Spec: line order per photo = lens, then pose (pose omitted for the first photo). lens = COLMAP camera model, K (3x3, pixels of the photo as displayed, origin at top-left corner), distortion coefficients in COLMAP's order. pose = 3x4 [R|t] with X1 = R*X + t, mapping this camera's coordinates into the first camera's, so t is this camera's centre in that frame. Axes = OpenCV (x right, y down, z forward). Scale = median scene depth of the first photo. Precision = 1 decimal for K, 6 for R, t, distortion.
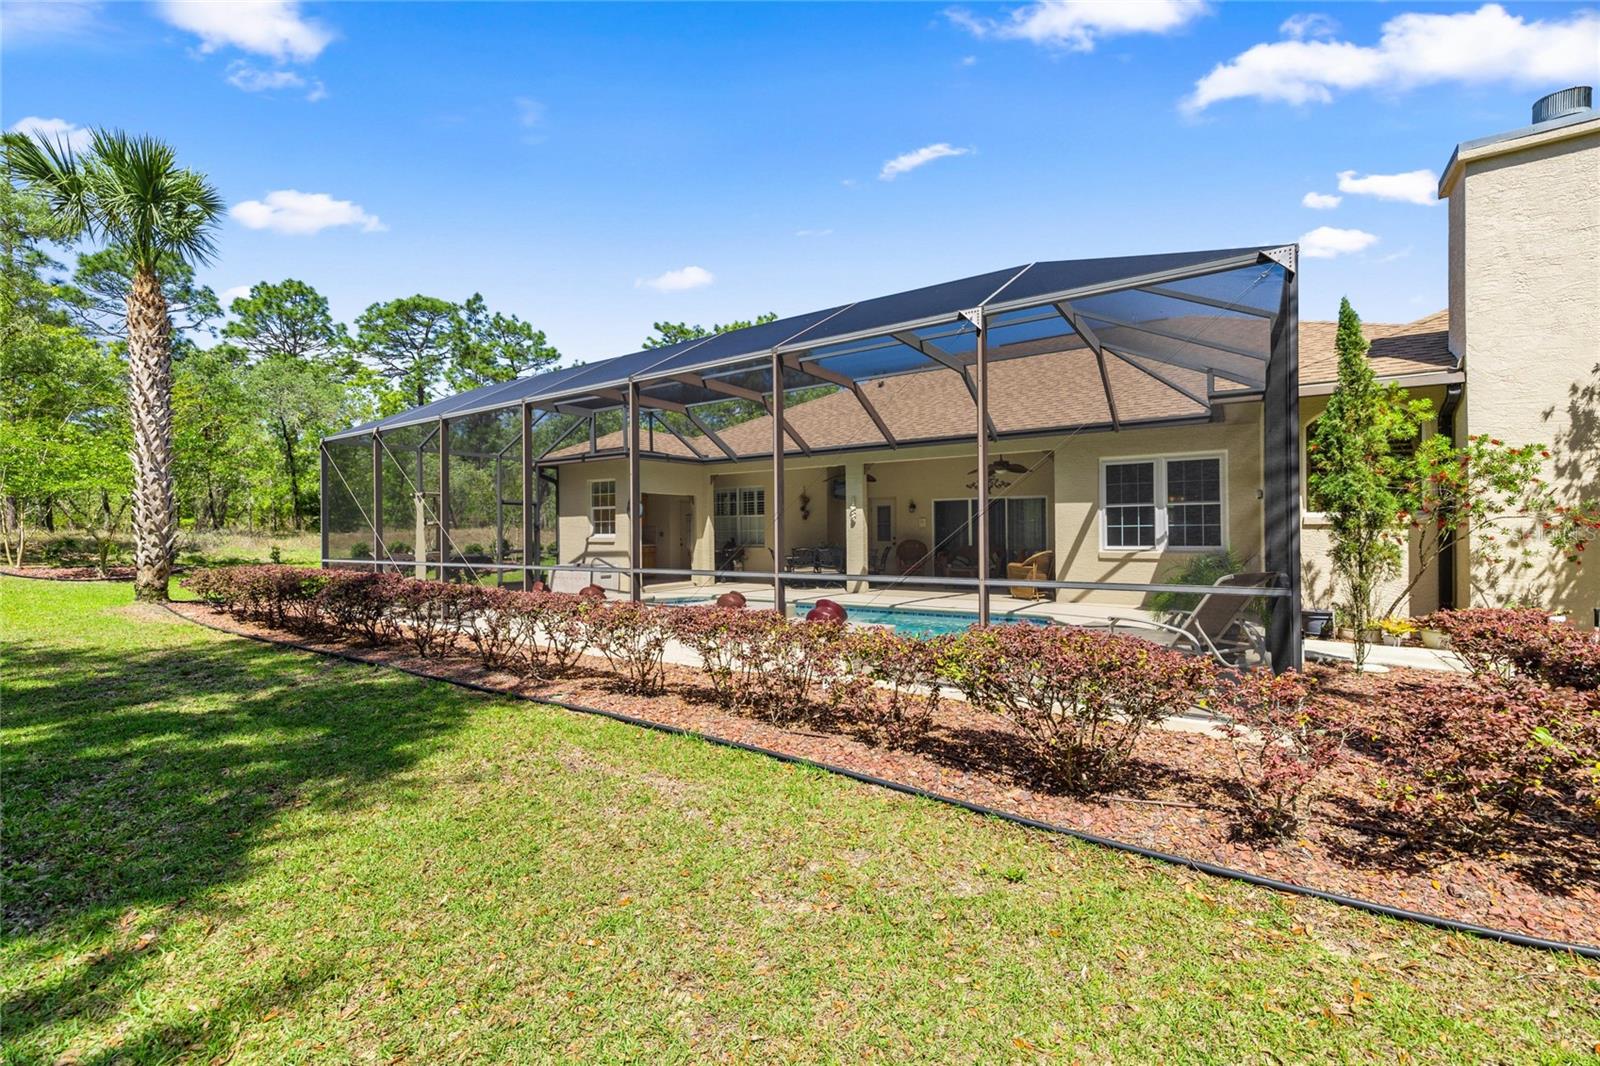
lens RADIAL K [[666.7, 0, 800.0], [0, 666.7, 533.0], [0, 0, 1]] dist [0.002101, 0.000196]
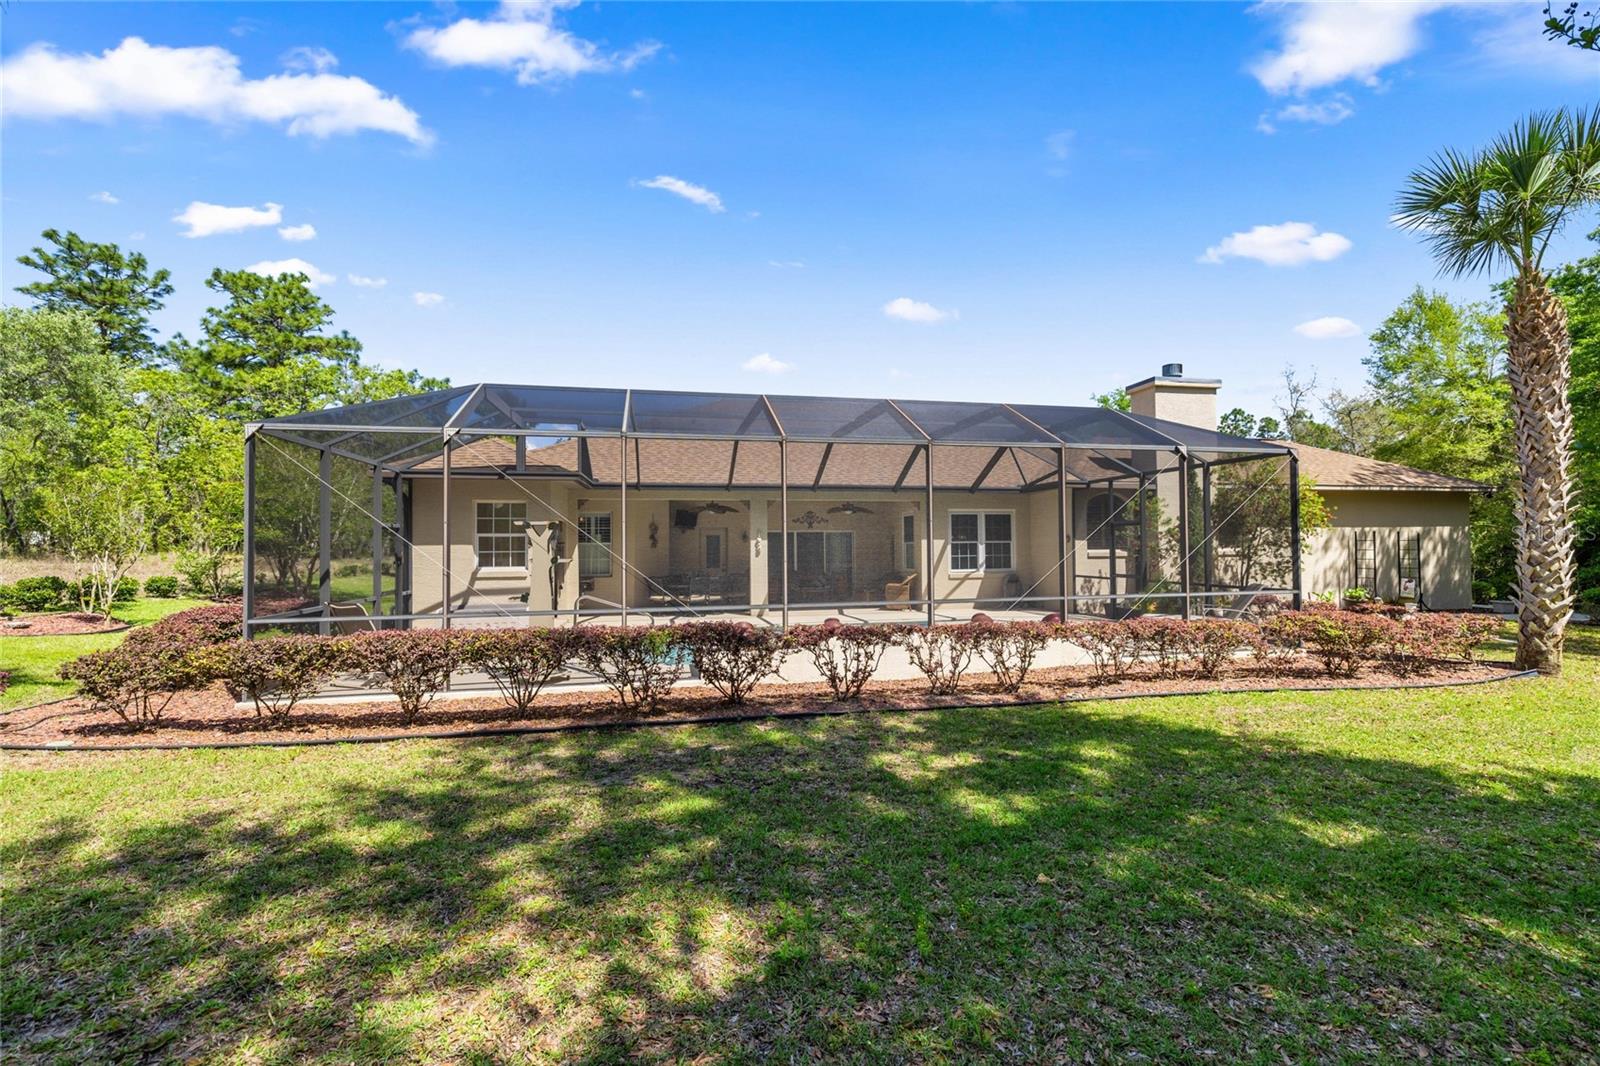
lens RADIAL K [[676.7, 0, 797.8], [0, 676.7, 515.6], [0, 0, 1]] dist [0.001026, 0.000183]
pose [[0.699439, 0.035467, 0.713811, -0.787296], [0.002431, 0.998644, -0.052001, -0.021201], [-0.714688, 0.038107, 0.698405, 0.198950]]
